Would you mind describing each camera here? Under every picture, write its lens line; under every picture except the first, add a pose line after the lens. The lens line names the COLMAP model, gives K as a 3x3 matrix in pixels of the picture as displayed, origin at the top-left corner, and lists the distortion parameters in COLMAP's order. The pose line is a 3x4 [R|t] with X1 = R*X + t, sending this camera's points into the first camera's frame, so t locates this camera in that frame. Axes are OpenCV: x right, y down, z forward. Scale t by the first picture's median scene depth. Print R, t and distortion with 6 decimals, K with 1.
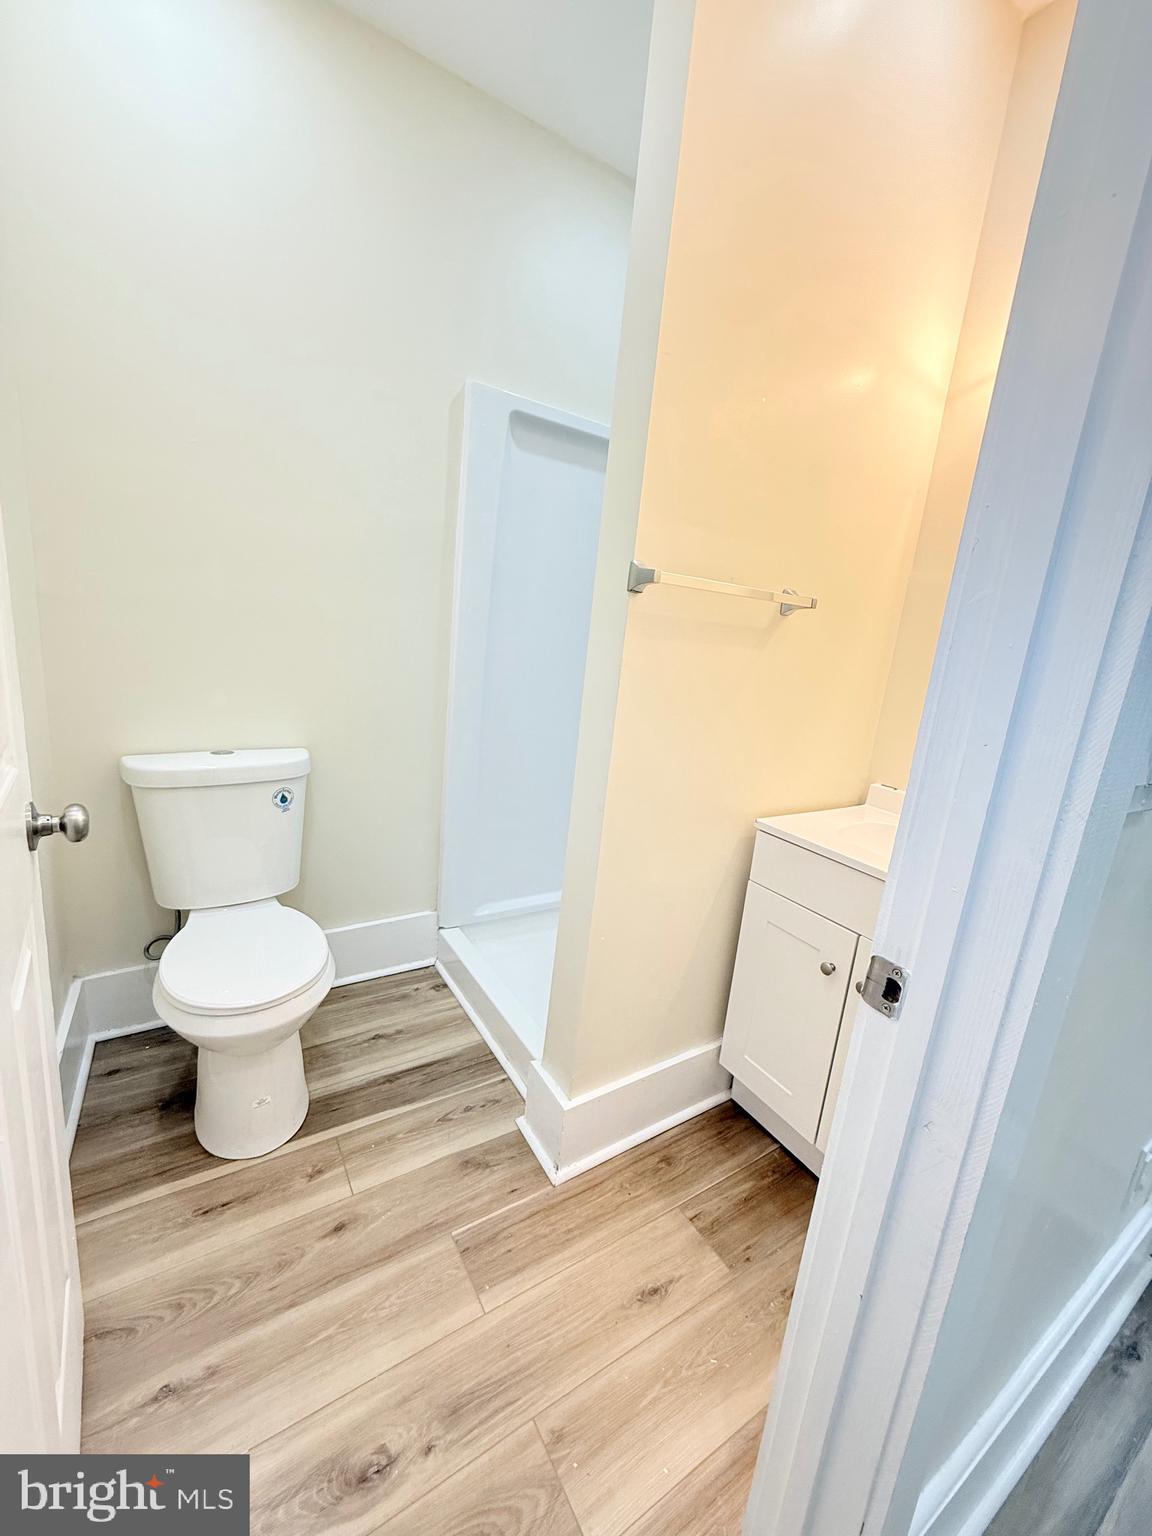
lens RADIAL K [[604.3, 0, 573.5], [0, 604.3, 762.2], [0, 0, 1]] dist [0.000356, -0.000433]
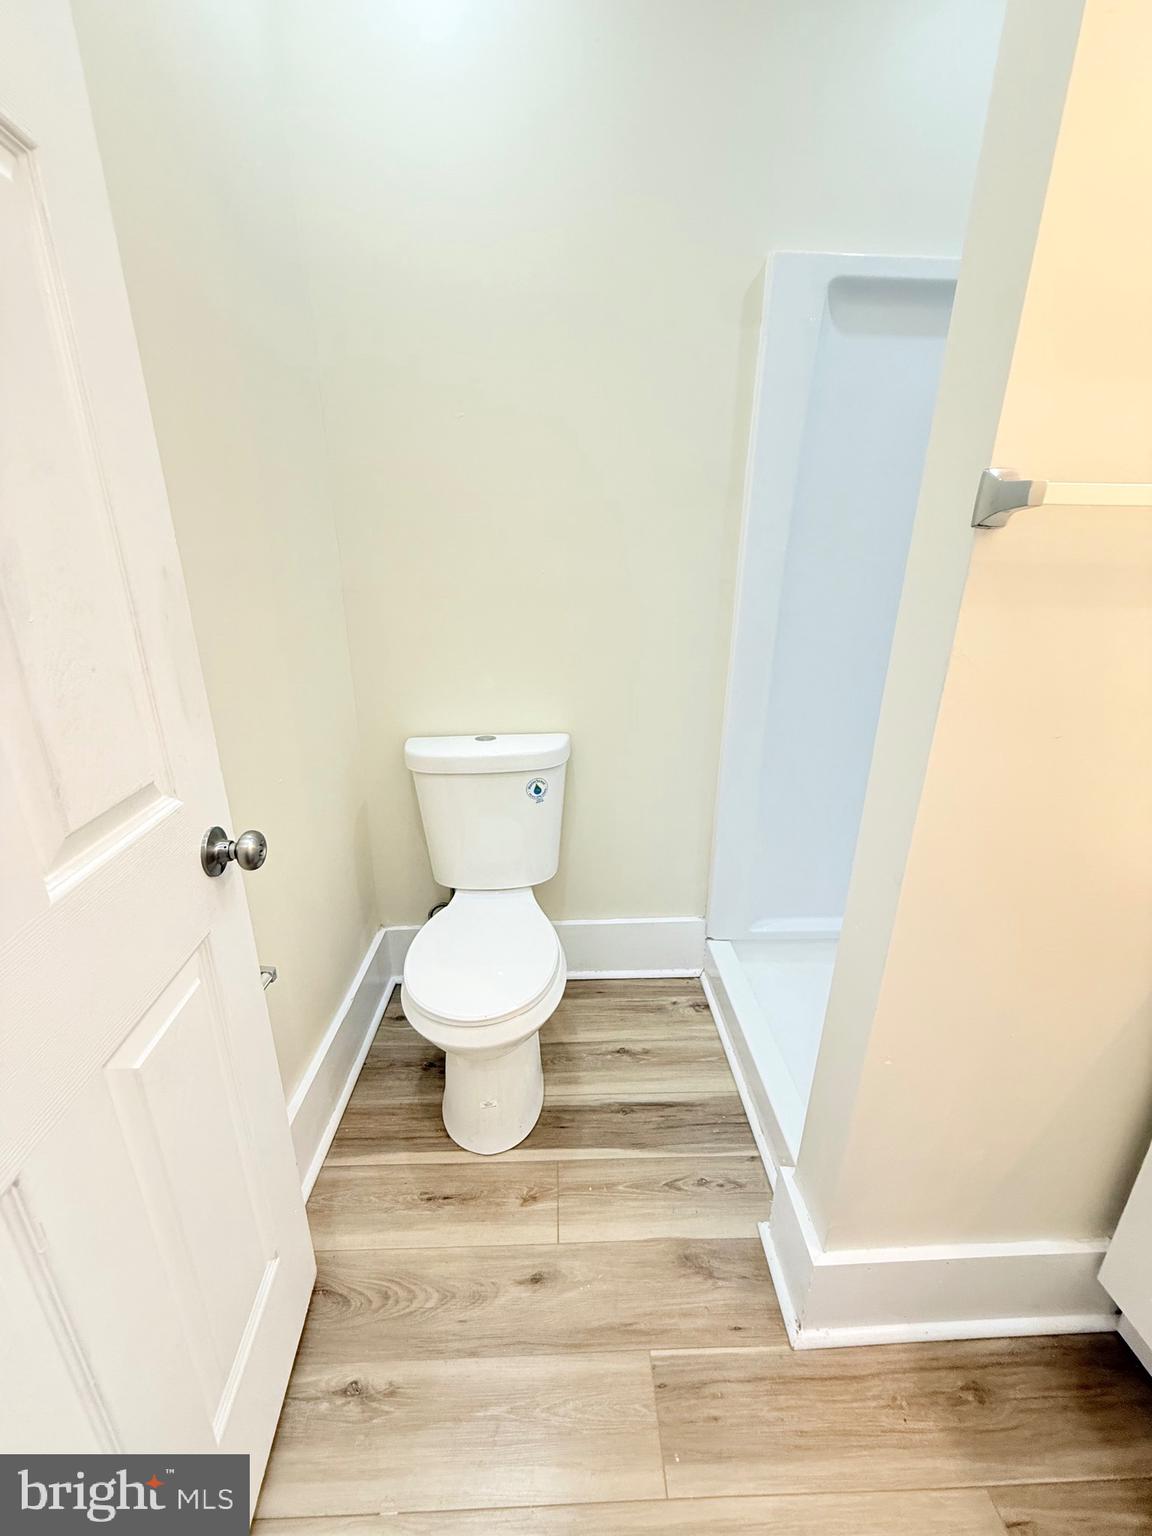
lens RADIAL K [[606.3, 0, 574.6], [0, 606.3, 764.8], [0, 0, 1]] dist [-0.000035, 0.000131]
pose [[0.860724, 0.076890, -0.503232, 0.055933], [-0.034147, 0.995022, 0.093628, -0.080941], [0.507926, -0.063404, 0.859064, 0.247388]]
